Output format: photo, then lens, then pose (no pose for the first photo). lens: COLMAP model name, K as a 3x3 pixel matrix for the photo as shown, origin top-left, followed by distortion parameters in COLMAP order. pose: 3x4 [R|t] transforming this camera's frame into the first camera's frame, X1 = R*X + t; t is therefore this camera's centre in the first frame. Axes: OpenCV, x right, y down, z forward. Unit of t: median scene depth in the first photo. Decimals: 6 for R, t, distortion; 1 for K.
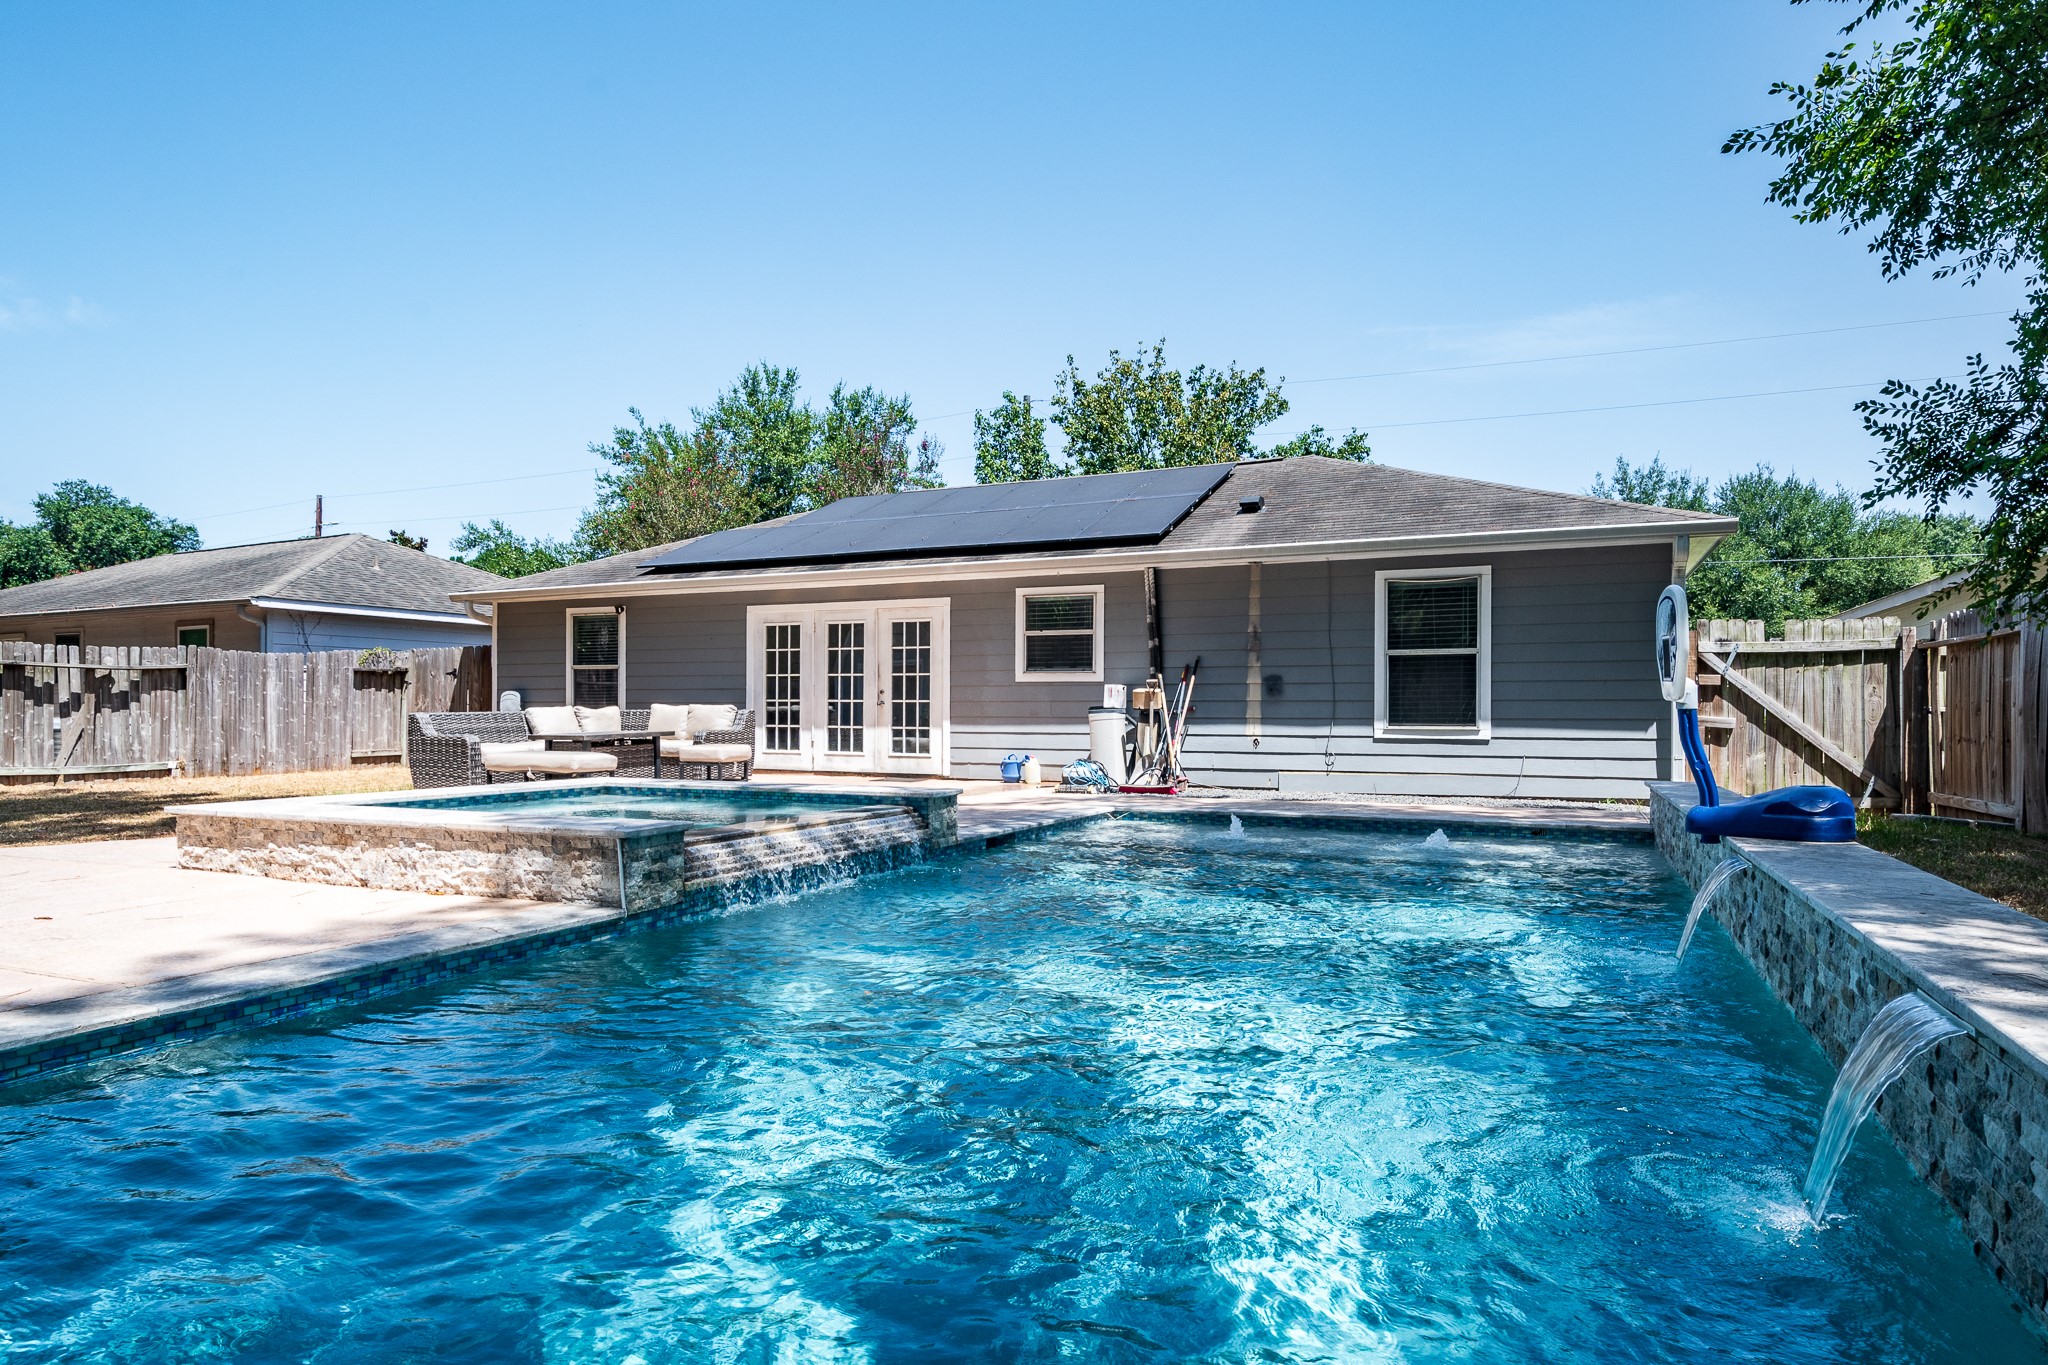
lens RADIAL K [[1167.7, 0, 1017.4], [0, 1167.7, 701.0], [0, 0, 1]] dist [0.013608, -0.005887]
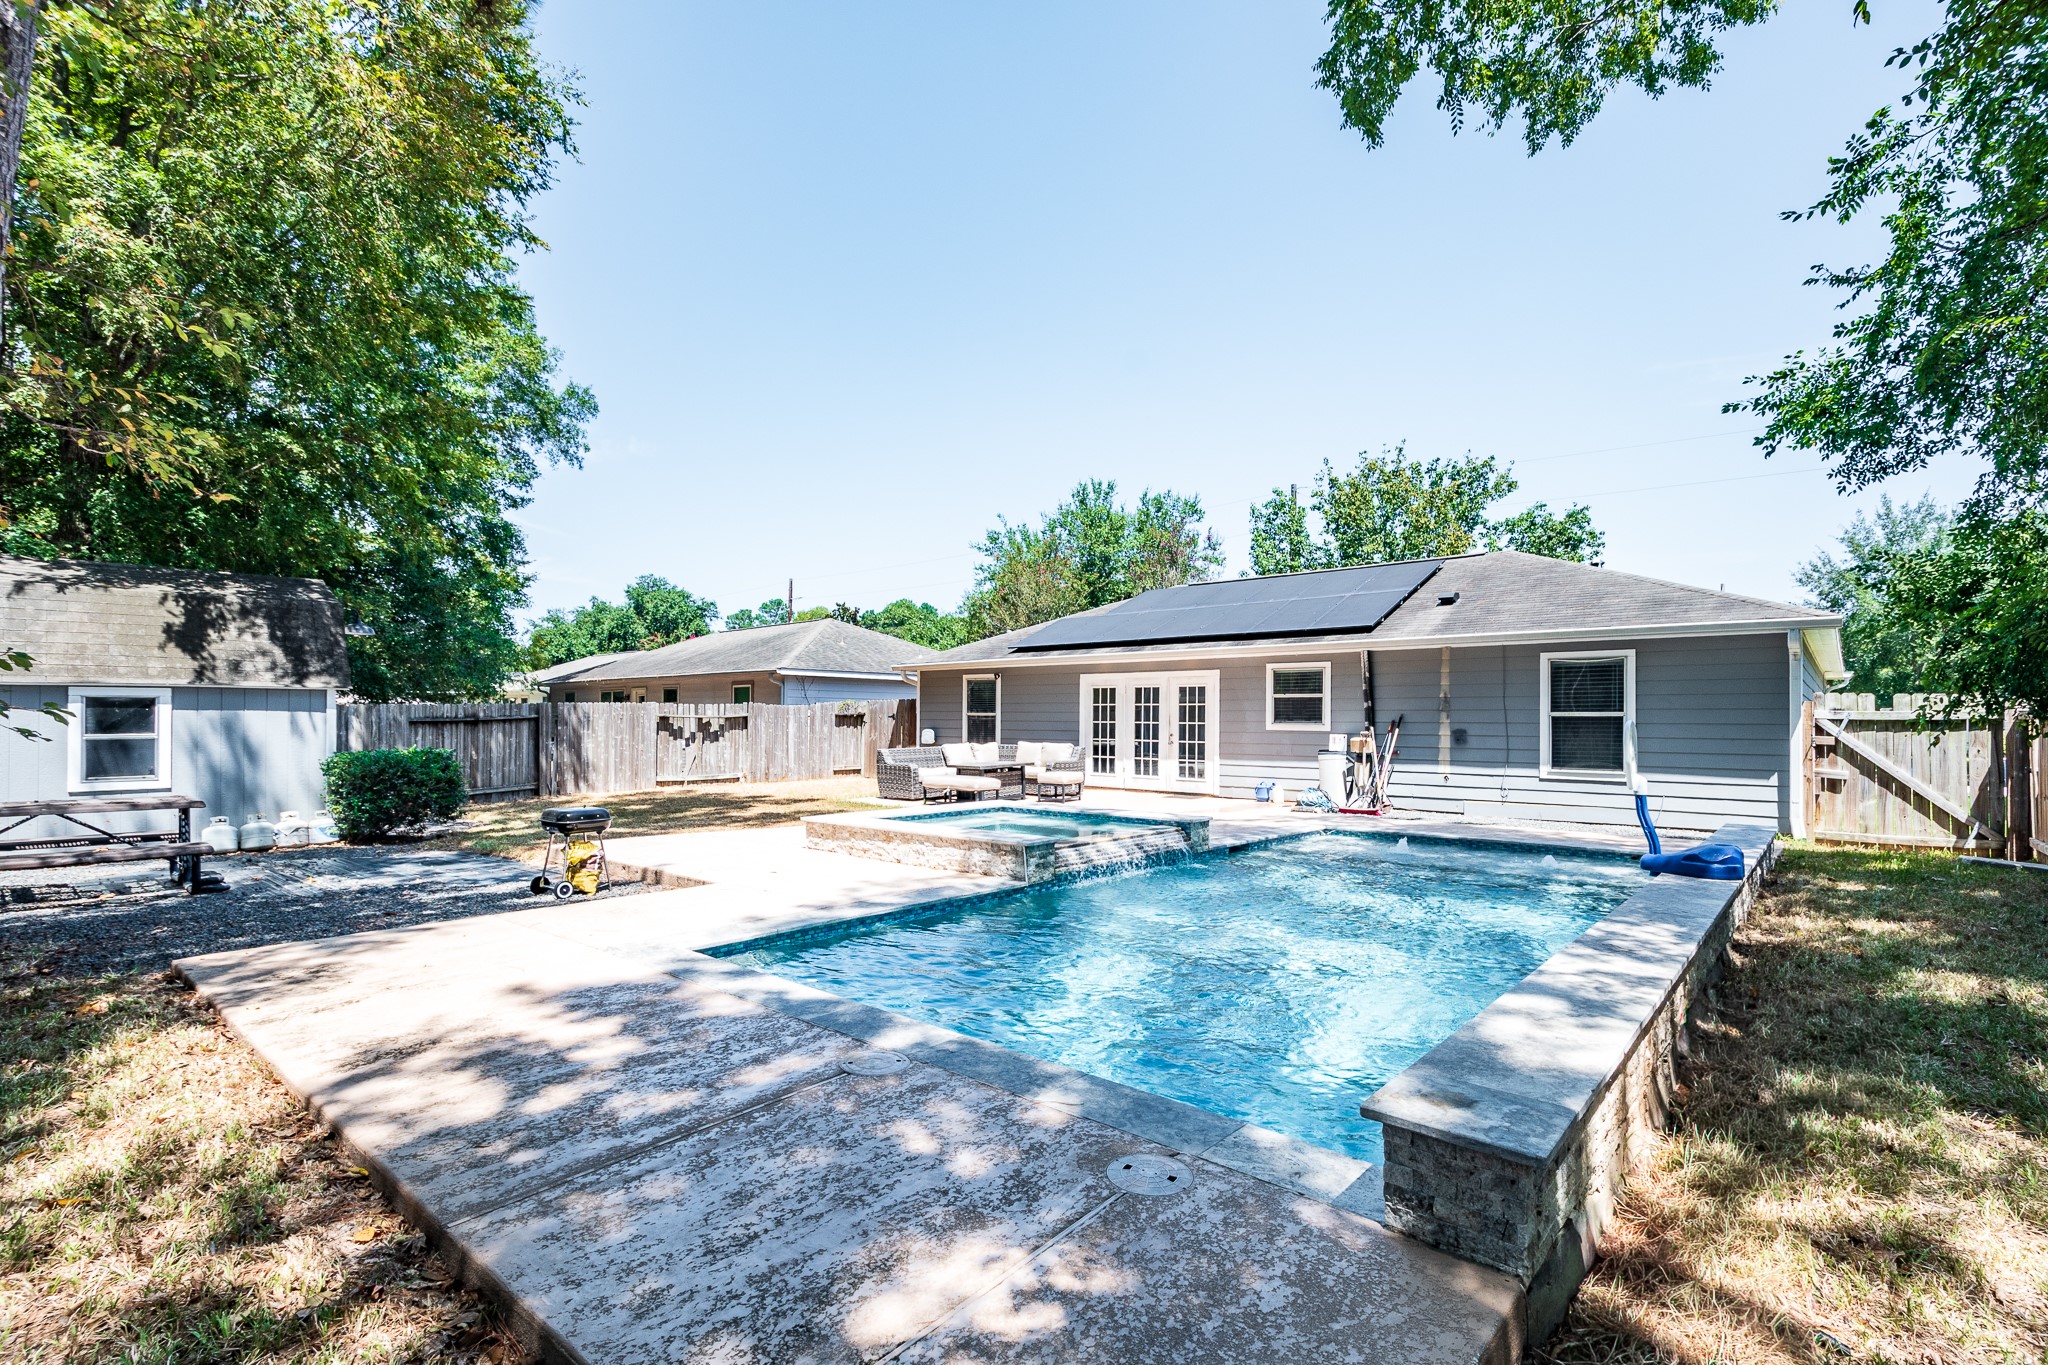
lens RADIAL K [[922.8, 0, 1032.1], [0, 922.8, 709.8], [0, 0, 1]] dist [0.013132, -0.001813]
pose [[0.962359, 0.000713, -0.271782, 0.027180], [-0.003272, 0.999954, -0.008963, -0.027302], [0.271763, 0.009515, 0.962317, -0.139068]]
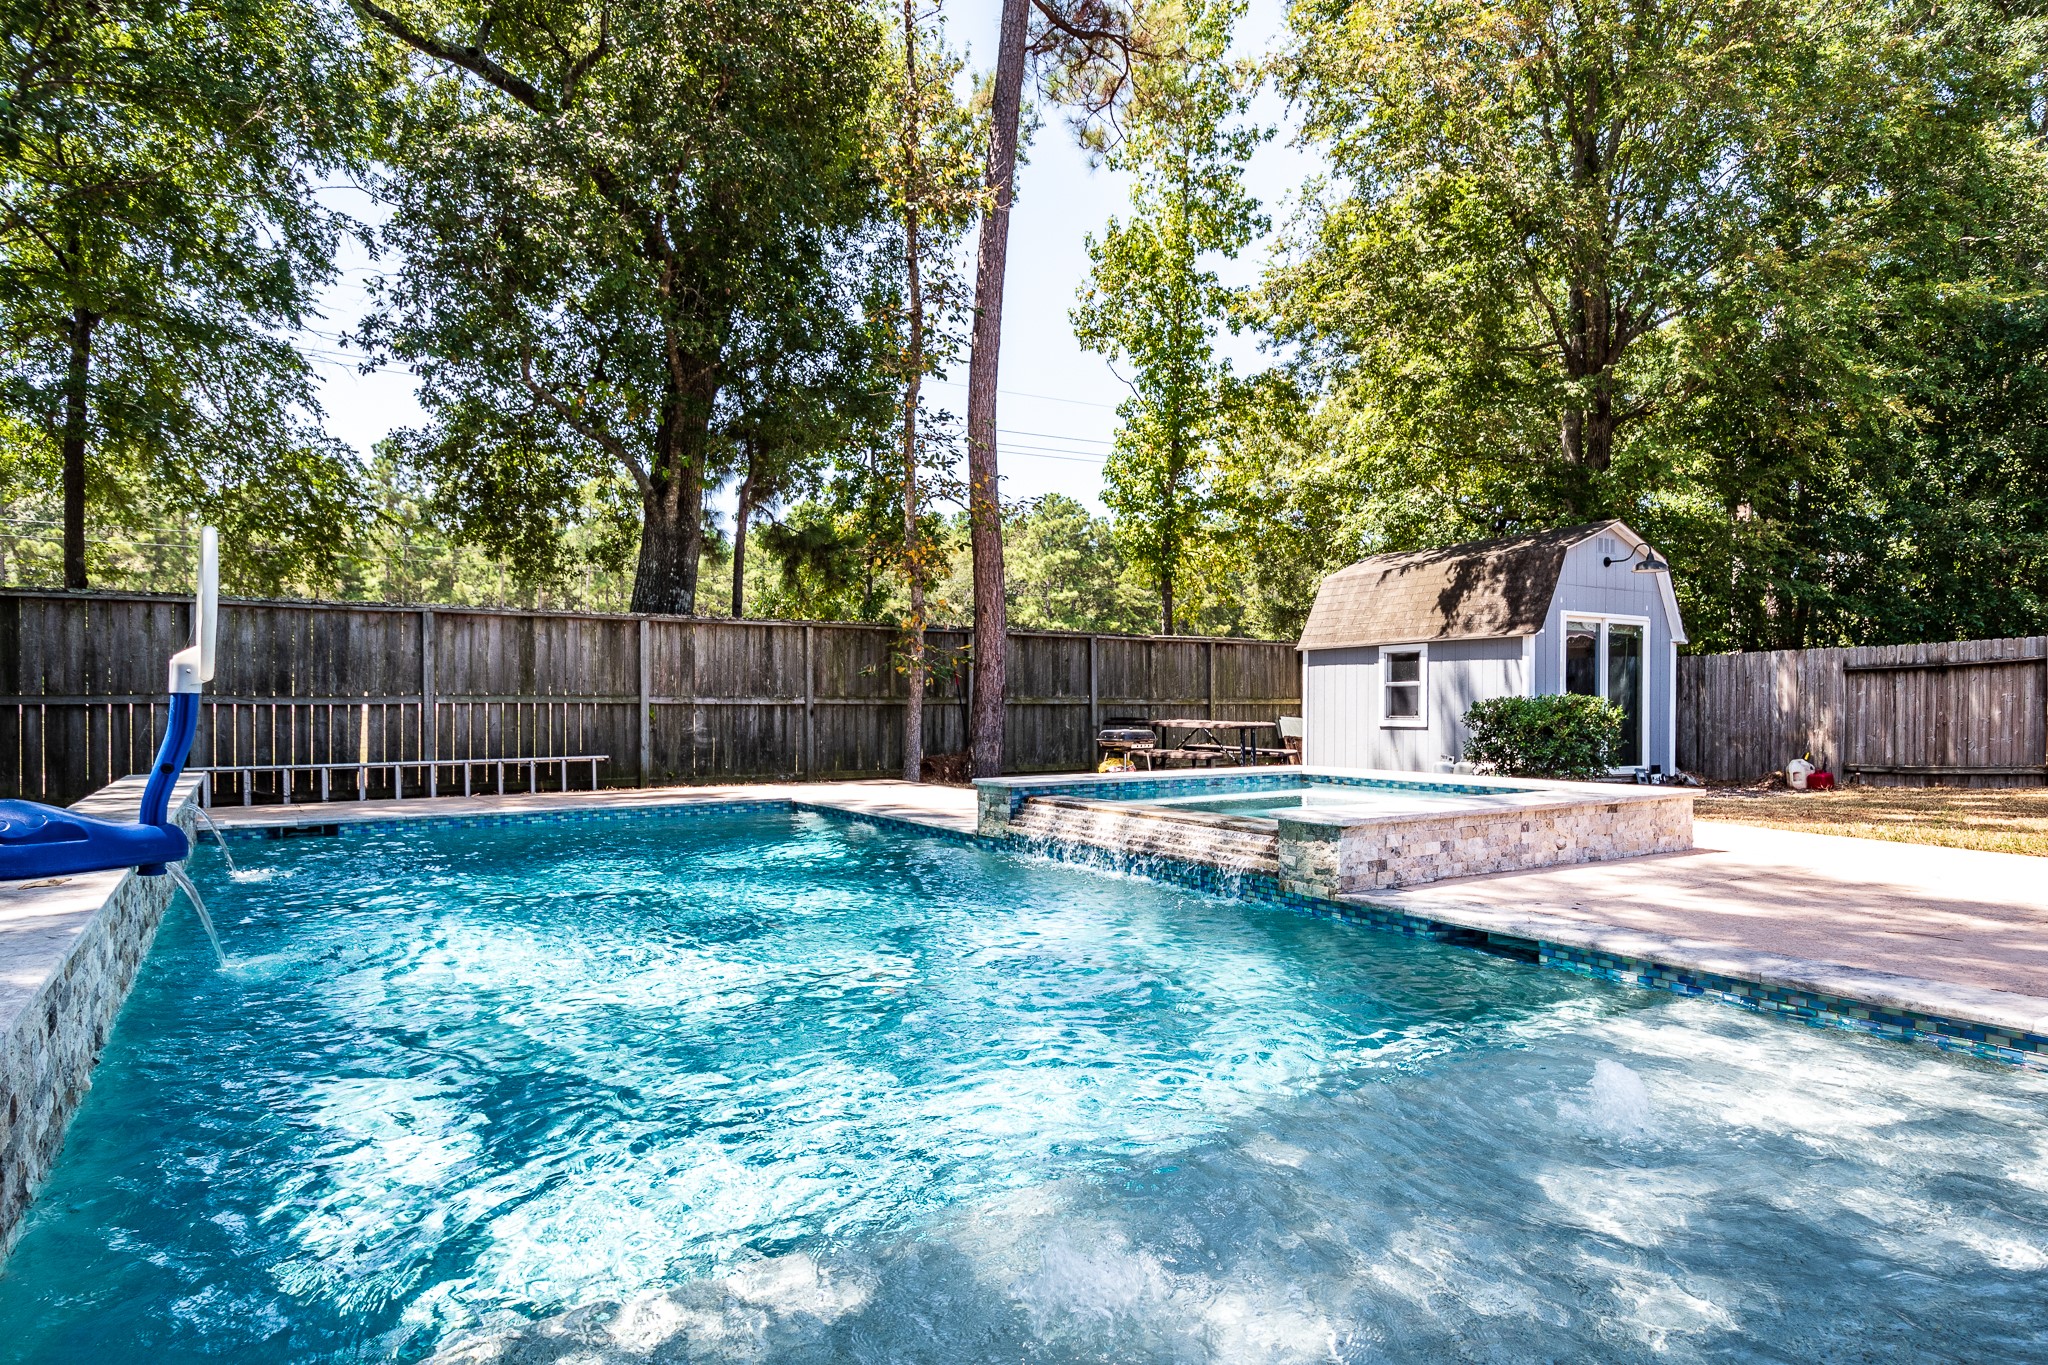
lens RADIAL K [[1167.7, 0, 1044.5], [0, 1167.7, 722.7], [0, 0, 1]] dist [0.013608, -0.005887]
pose [[-0.522809, 0.013645, -0.852340, 0.283398], [0.002139, 0.999890, 0.014695, 0.005984], [0.852447, 0.005859, -0.522781, 0.583797]]
